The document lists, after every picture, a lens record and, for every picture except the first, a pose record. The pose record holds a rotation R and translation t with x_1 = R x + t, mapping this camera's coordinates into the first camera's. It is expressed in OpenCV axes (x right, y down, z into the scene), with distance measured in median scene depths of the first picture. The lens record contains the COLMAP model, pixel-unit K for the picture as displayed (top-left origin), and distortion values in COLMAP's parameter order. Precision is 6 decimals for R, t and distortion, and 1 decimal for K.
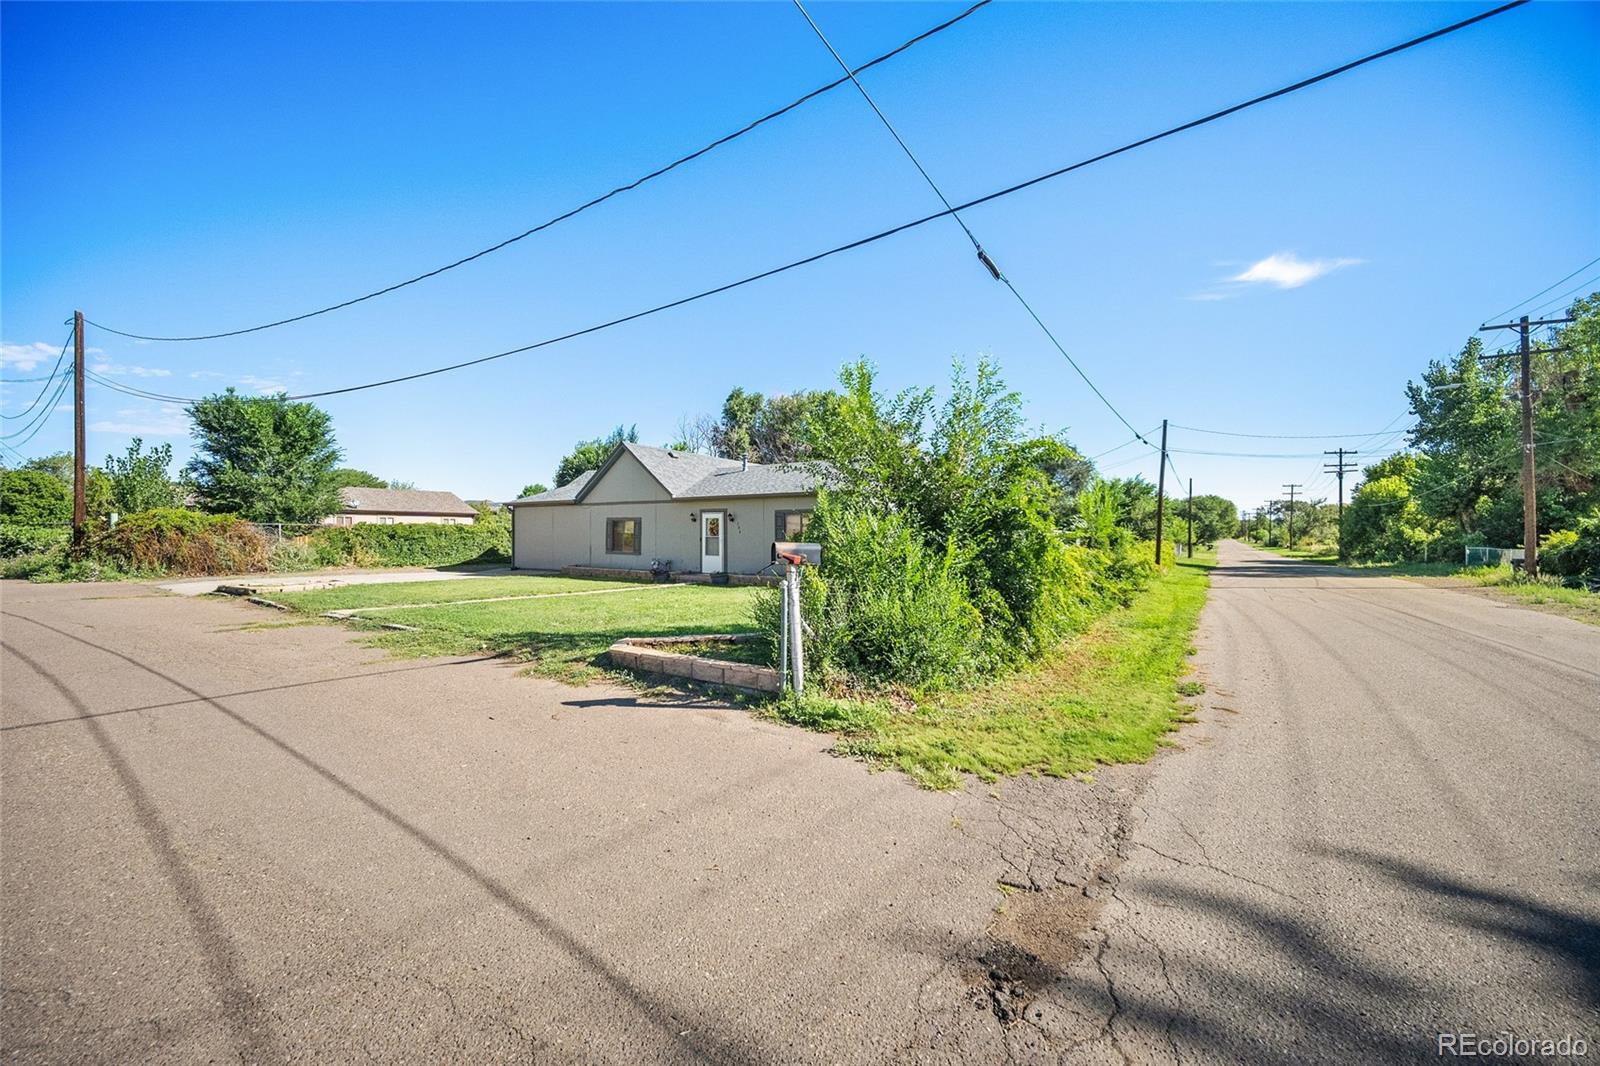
lens RADIAL K [[631.0, 0, 795.5], [0, 631.0, 531.8], [0, 0, 1]] dist [-0.001198, 0.000280]
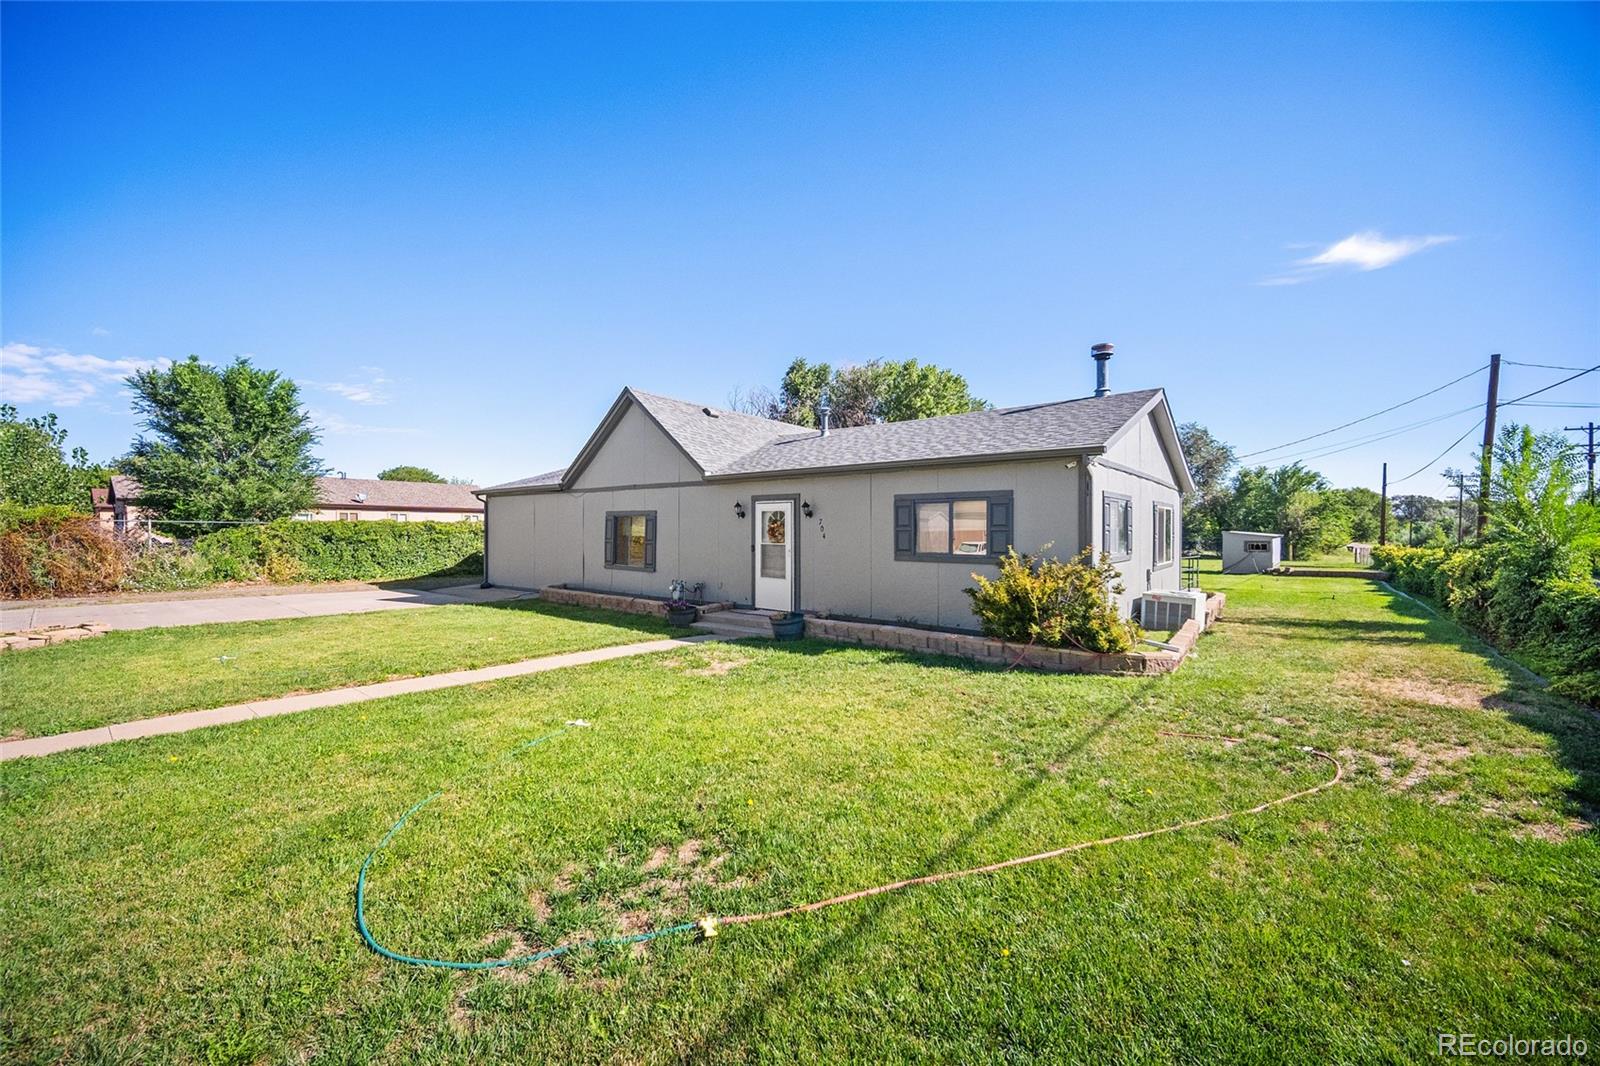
lens RADIAL K [[631.0, 0, 795.5], [0, 631.0, 531.8], [0, 0, 1]] dist [-0.001198, 0.000280]
pose [[0.996187, 0.002234, -0.087220, -0.043561], [-0.001944, 0.999992, 0.003404, -0.003506], [0.087227, -0.003221, 0.996183, 0.305692]]
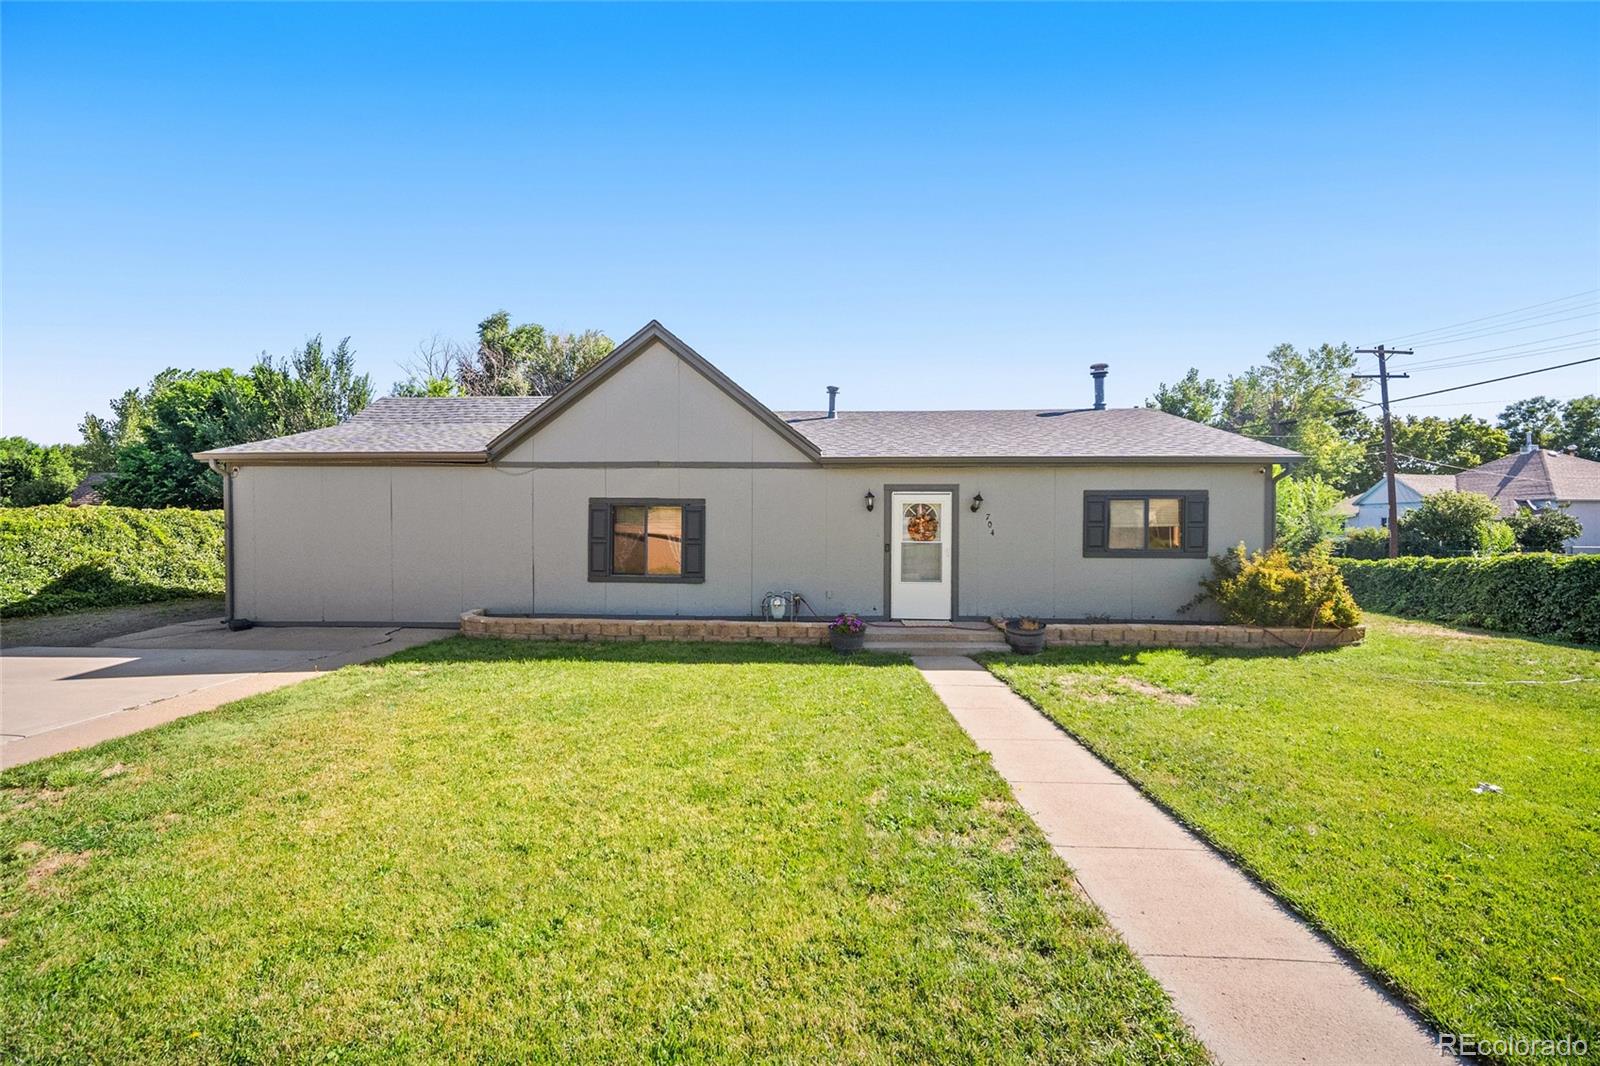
lens RADIAL K [[631.0, 0, 795.5], [0, 631.0, 531.8], [0, 0, 1]] dist [-0.001198, 0.000280]
pose [[0.851831, -0.006148, 0.523780, -0.319205], [-0.003408, 0.999845, 0.017278, -0.005636], [-0.523805, -0.016503, 0.851678, 0.442713]]
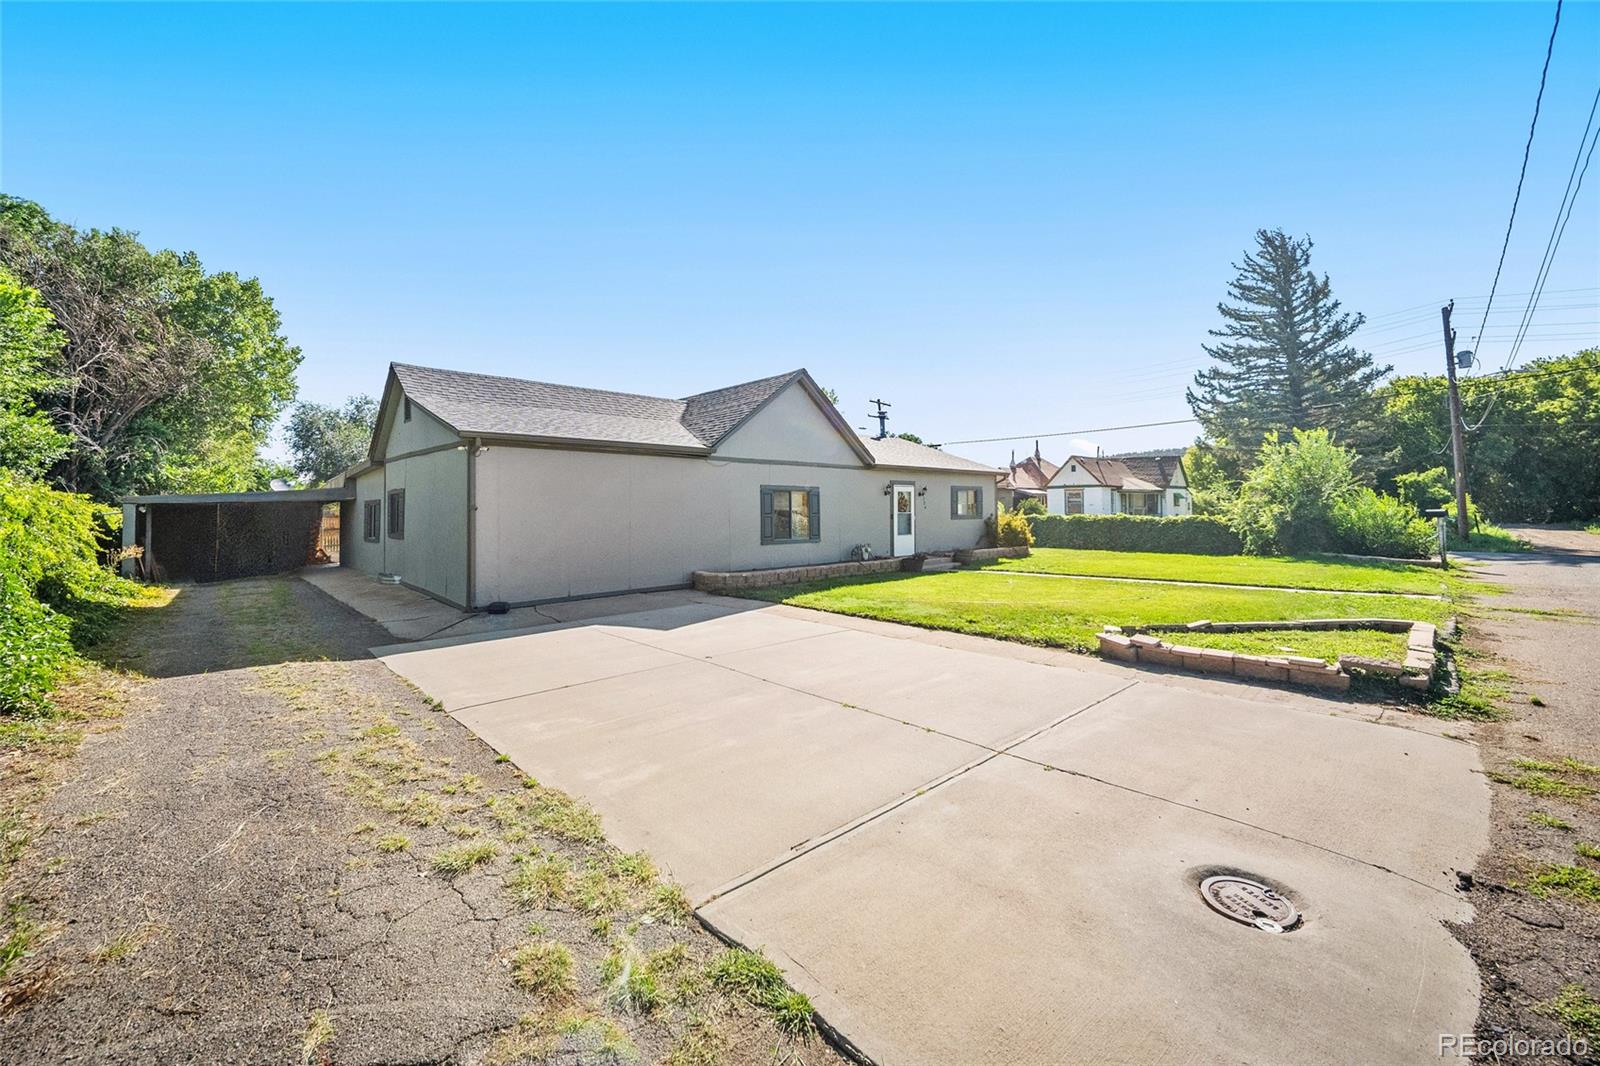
lens RADIAL K [[631.0, 0, 795.5], [0, 631.0, 531.8], [0, 0, 1]] dist [-0.001198, 0.000280]
pose [[0.205011, -0.041583, 0.977876, -0.695495], [0.003545, 0.999122, 0.041743, -0.002320], [-0.978753, -0.005091, 0.204978, 0.666725]]
